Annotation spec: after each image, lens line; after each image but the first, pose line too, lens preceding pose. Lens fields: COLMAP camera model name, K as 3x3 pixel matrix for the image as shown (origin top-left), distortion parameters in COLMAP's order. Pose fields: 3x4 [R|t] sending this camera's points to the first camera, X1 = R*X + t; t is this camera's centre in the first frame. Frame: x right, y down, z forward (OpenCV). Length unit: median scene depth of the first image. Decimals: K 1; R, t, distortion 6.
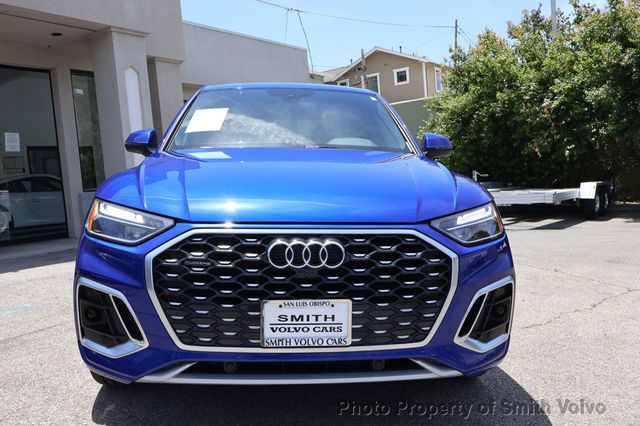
lens RADIAL K [[550.0, 0, 320.0], [0, 550.0, 213.0], [0, 0, 1]] dist [0.002554, -0.002554]
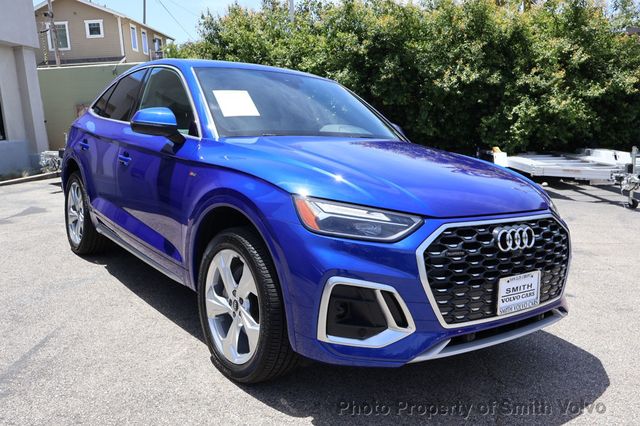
lens RADIAL K [[540.5, 0, 320.0], [0, 540.5, 213.0], [0, 0, 1]] dist [-0.013117, 0.008934]
pose [[0.850628, -0.048275, 0.523548, -1.036598], [0.010159, 0.997099, 0.075435, -0.079926], [-0.525670, -0.058848, 0.848650, 0.188220]]
